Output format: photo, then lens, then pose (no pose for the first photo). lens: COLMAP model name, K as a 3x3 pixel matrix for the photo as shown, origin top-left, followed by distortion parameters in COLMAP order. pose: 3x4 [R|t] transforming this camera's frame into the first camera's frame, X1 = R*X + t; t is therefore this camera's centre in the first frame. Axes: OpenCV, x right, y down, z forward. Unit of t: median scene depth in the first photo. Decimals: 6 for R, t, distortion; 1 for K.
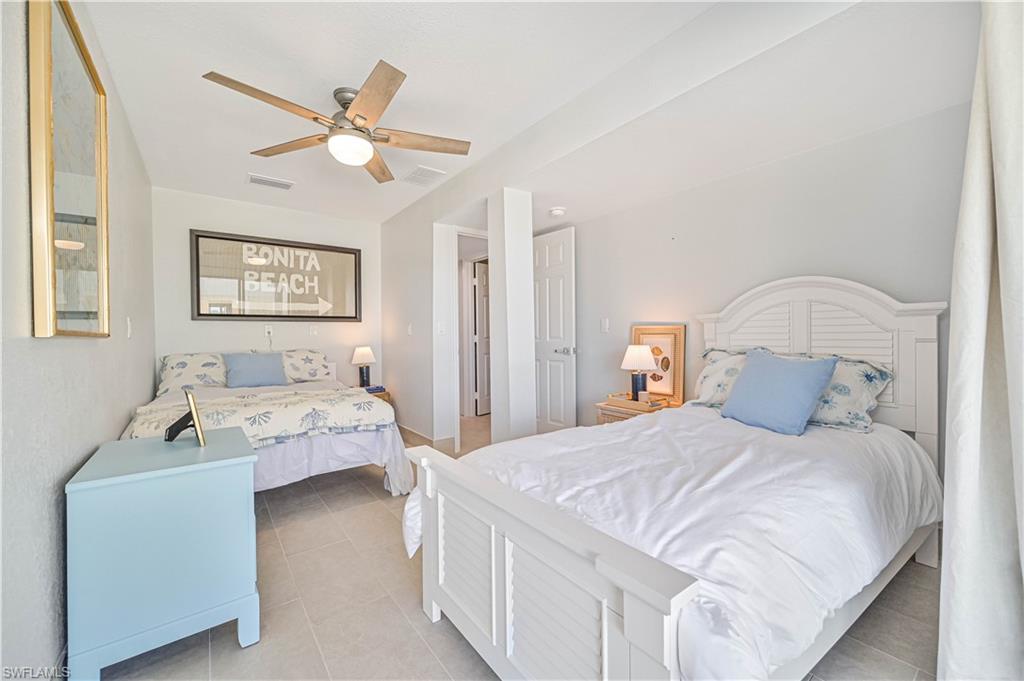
lens RADIAL K [[408.5, 0, 515.1], [0, 408.5, 340.8], [0, 0, 1]] dist [-0.002873, 0.000660]
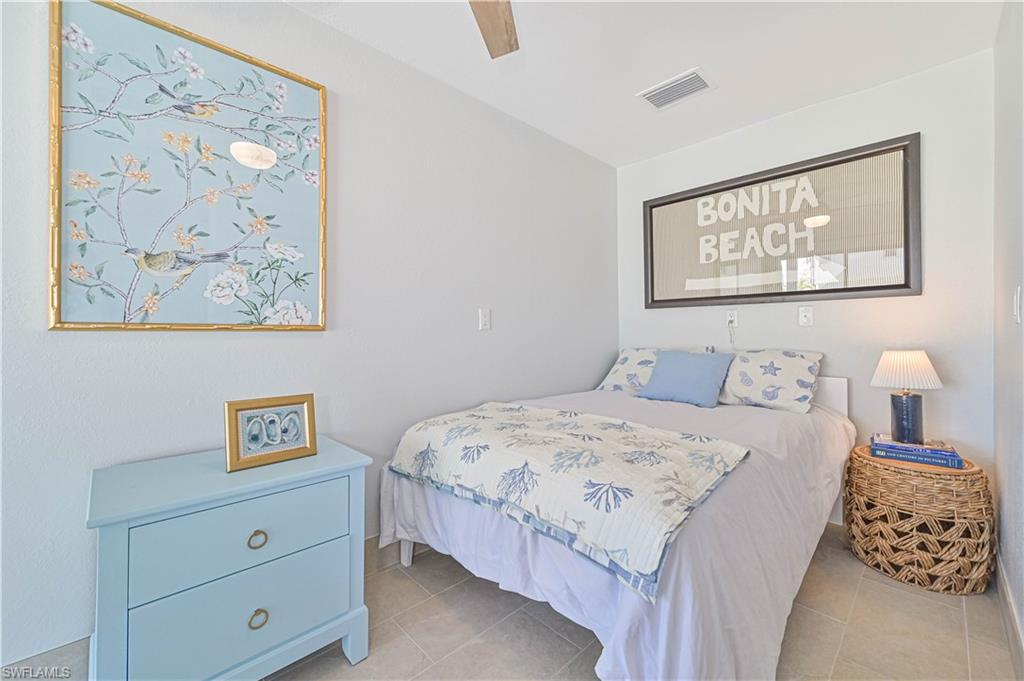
lens RADIAL K [[408.5, 0, 517.7], [0, 408.5, 333.7], [0, 0, 1]] dist [-0.002873, 0.000660]
pose [[0.114868, 0.011764, -0.993311, 0.019310], [-0.007937, 0.999909, 0.010924, -0.005411], [0.993349, 0.006629, 0.114951, 0.581395]]
